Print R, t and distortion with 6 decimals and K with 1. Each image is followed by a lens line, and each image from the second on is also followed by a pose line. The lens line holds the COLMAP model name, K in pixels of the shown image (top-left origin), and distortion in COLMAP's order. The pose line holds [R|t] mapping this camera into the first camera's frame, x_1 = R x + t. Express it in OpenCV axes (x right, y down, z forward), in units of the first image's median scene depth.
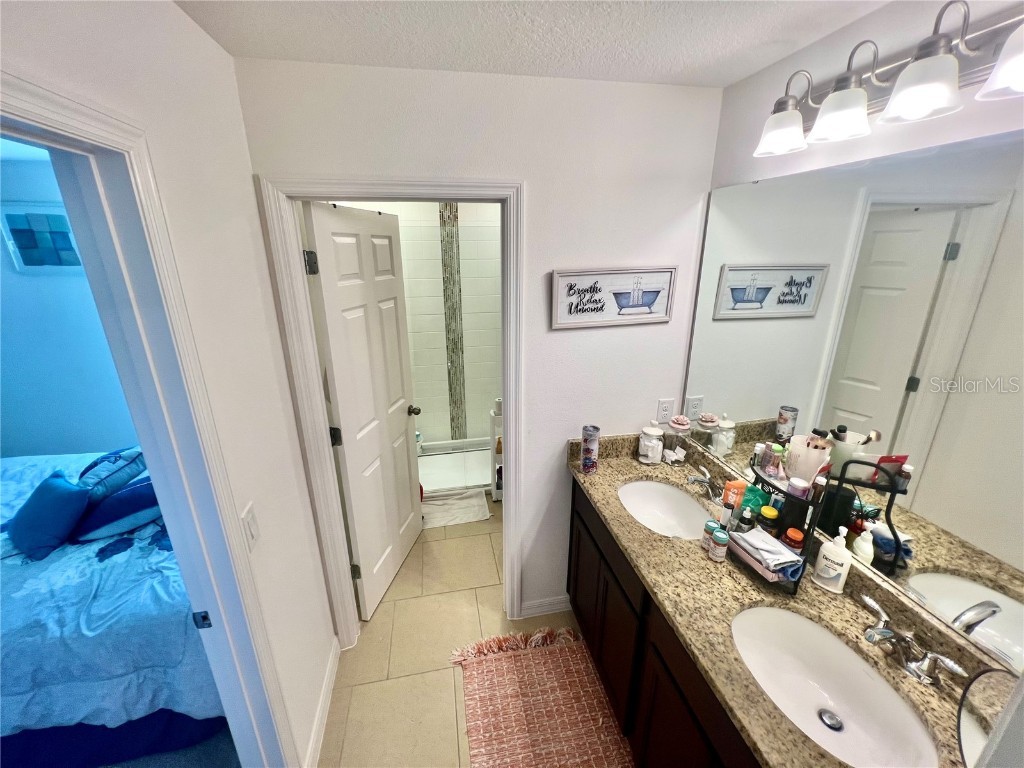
lens RADIAL K [[412.9, 0, 514.3], [0, 412.9, 381.0], [0, 0, 1]] dist [-0.002718, 0.000695]
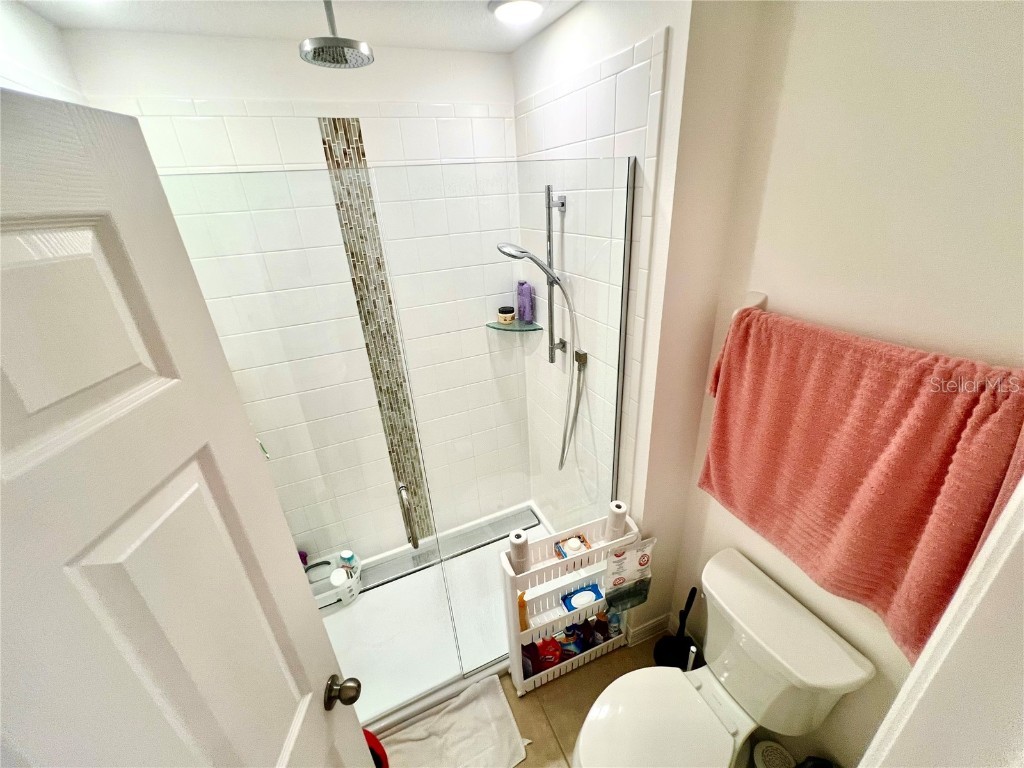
lens RADIAL K [[412.4, 0, 508.7], [0, 412.4, 385.7], [0, 0, 1]] dist [-0.003096, 0.001045]
pose [[0.976716, -0.136925, 0.165159, -0.087032], [0.117290, 0.985411, 0.123320, -0.163614], [-0.179635, -0.101077, 0.978527, 0.460048]]
